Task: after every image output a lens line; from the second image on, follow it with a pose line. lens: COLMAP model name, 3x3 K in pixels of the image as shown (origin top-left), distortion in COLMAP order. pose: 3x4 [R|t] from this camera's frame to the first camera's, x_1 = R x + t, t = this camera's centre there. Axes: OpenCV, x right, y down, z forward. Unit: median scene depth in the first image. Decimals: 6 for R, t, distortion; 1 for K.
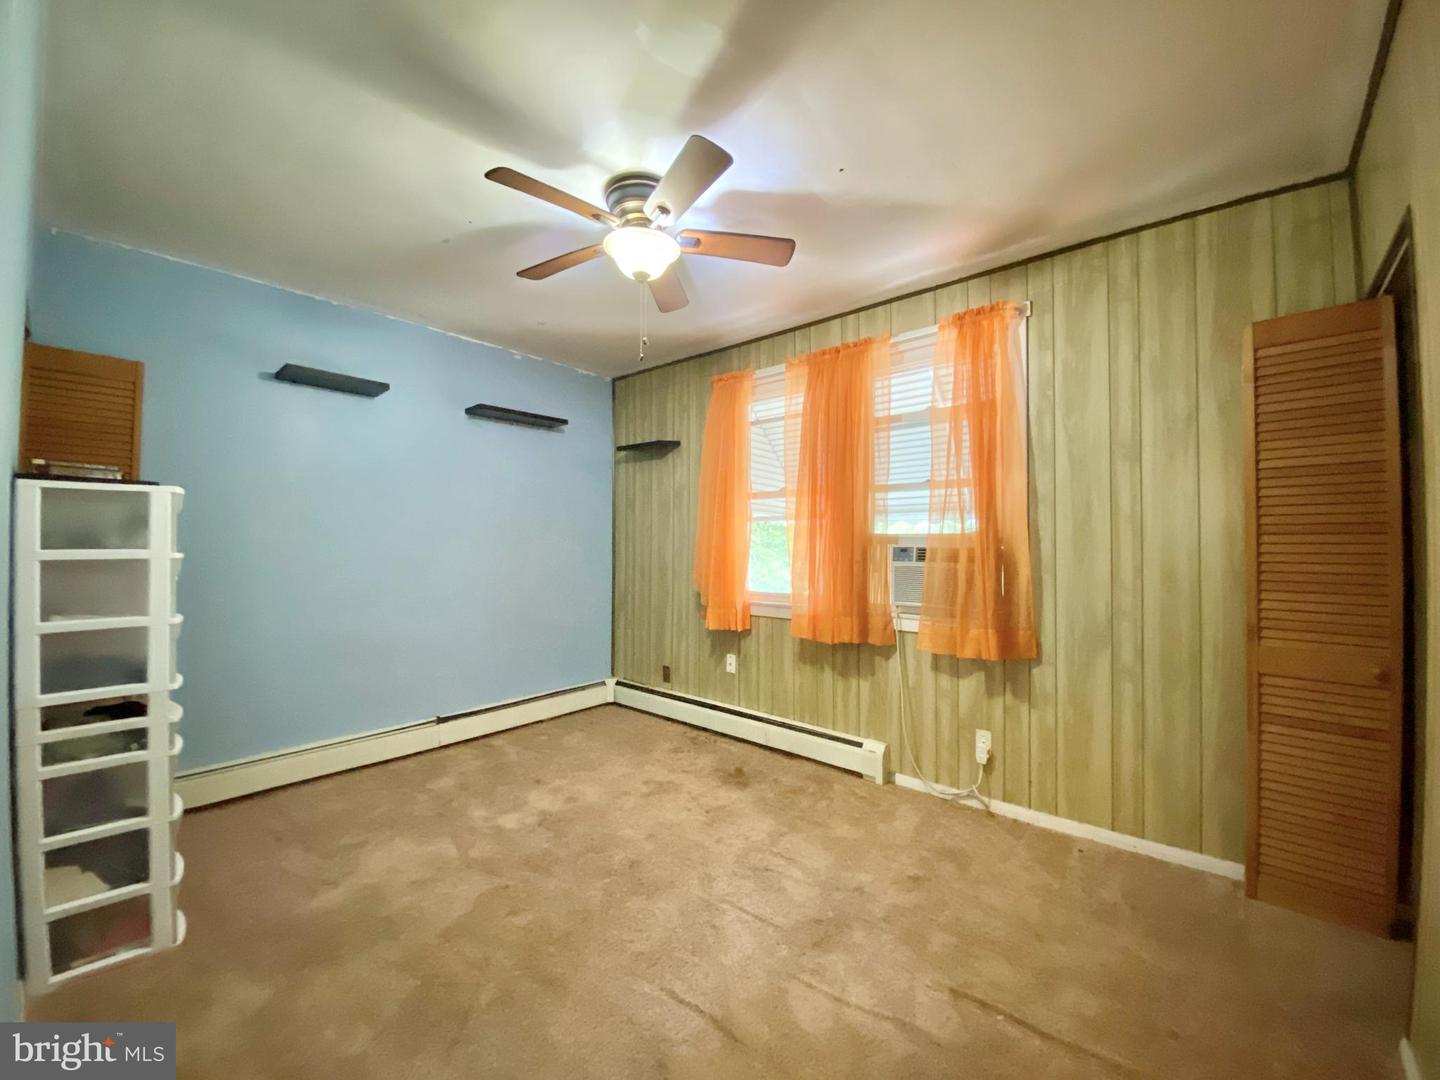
lens RADIAL K [[577.3, 0, 718.5], [0, 577.3, 540.5], [0, 0, 1]] dist [0.021429, -0.020002]
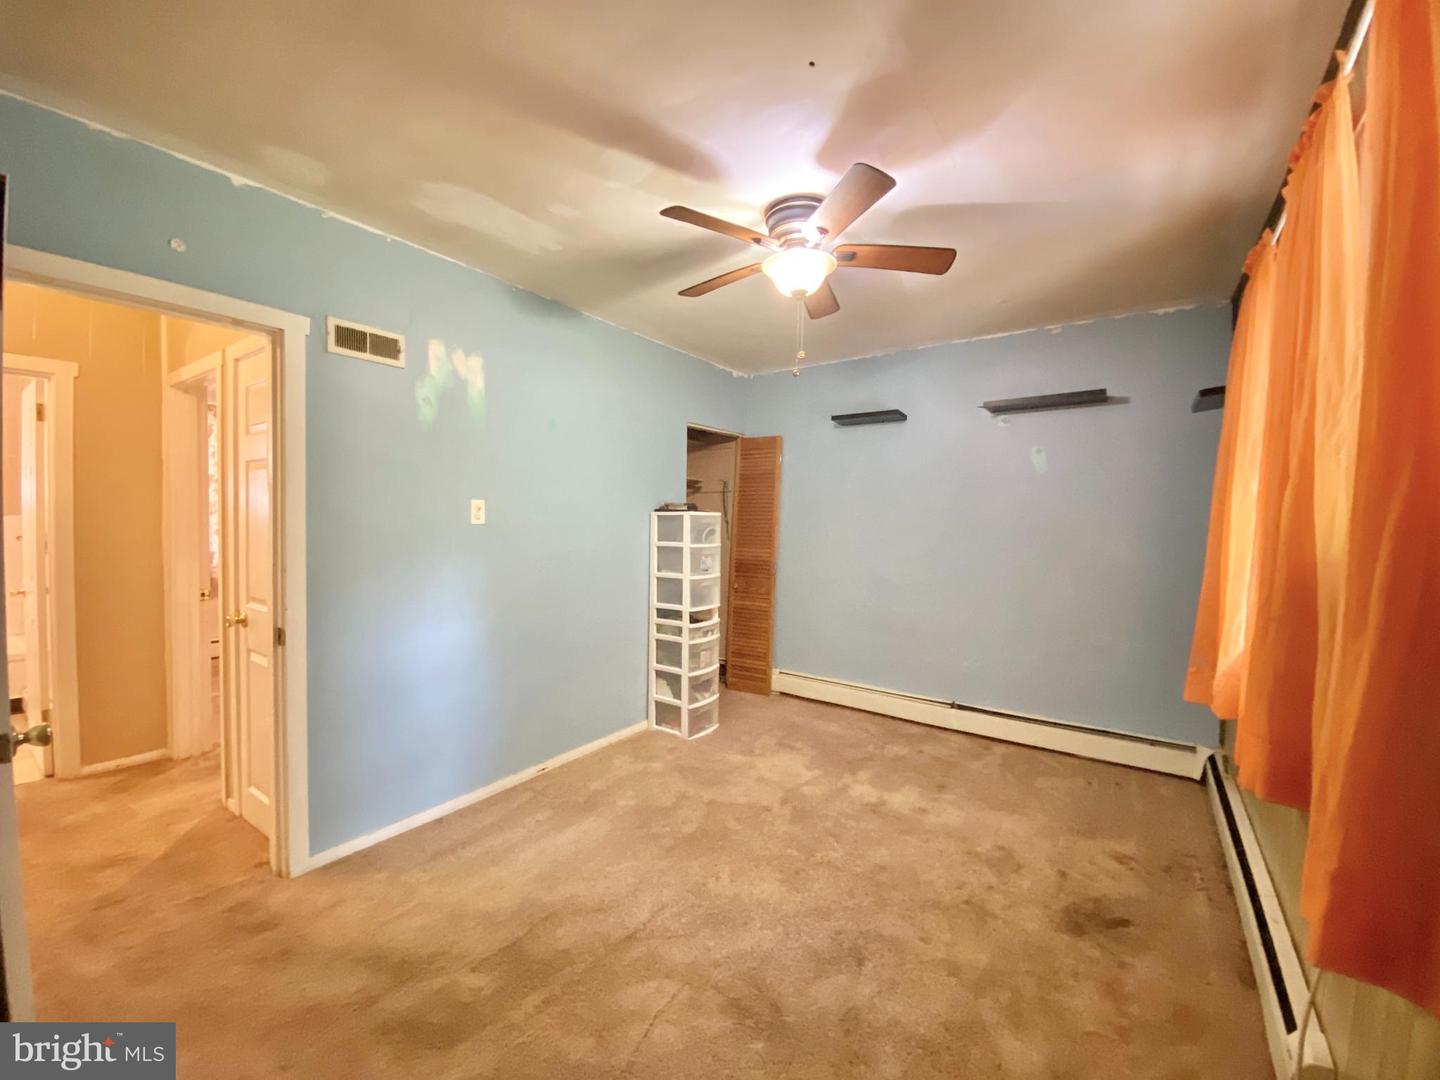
lens RADIAL K [[578.3, 0, 720.0], [0, 578.3, 540.0], [0, 0, 1]] dist [0.026219, -0.024000]
pose [[0.104470, 0.031567, -0.994027, 0.669859], [-0.008082, 0.999490, 0.030892, -0.034402], [0.994495, 0.004806, 0.104672, 0.561164]]
